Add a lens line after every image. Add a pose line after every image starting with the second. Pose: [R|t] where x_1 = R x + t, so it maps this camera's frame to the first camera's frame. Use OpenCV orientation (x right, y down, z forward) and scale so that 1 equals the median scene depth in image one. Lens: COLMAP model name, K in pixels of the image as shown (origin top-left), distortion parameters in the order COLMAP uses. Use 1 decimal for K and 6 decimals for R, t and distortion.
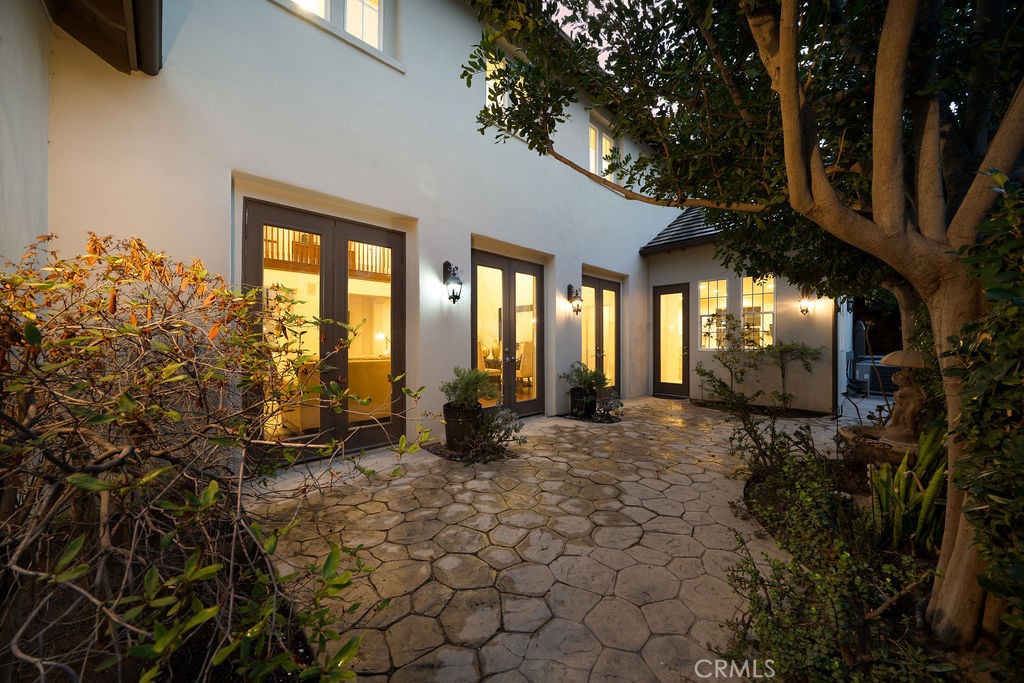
lens RADIAL K [[362.3, 0, 512.0], [0, 362.3, 341.5], [0, 0, 1]] dist [-0.015403, 0.000117]
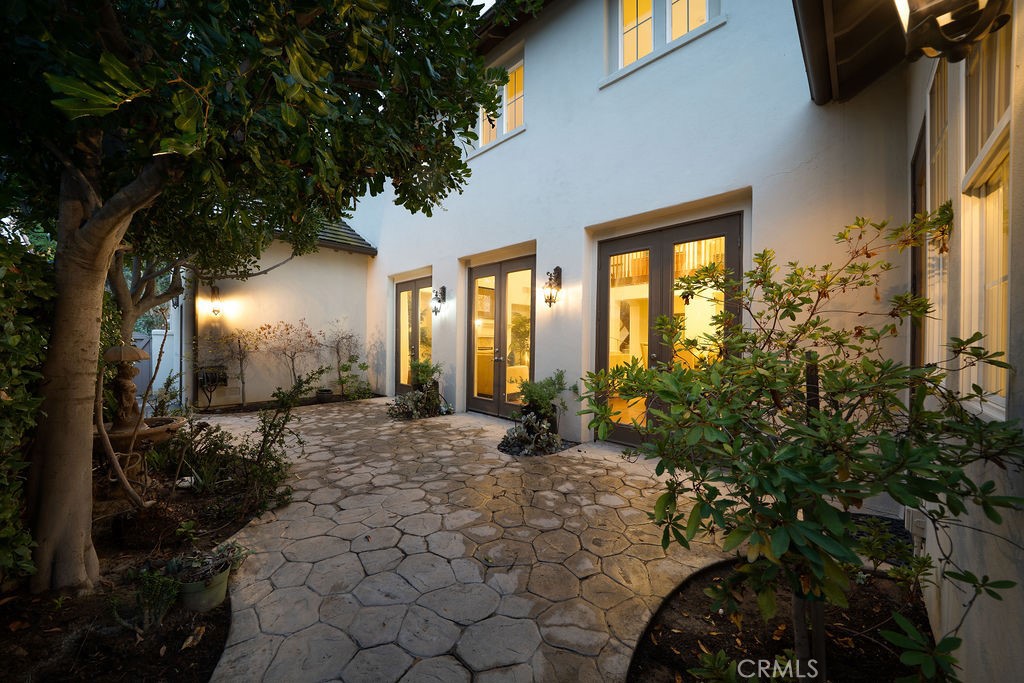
lens RADIAL K [[362.3, 0, 512.0], [0, 362.3, 341.5], [0, 0, 1]] dist [-0.015403, 0.000117]
pose [[0.023702, -0.005821, -0.999702, 0.754542], [-0.012932, 0.999898, -0.006128, 0.003593], [0.999635, 0.013074, 0.023624, 0.735164]]
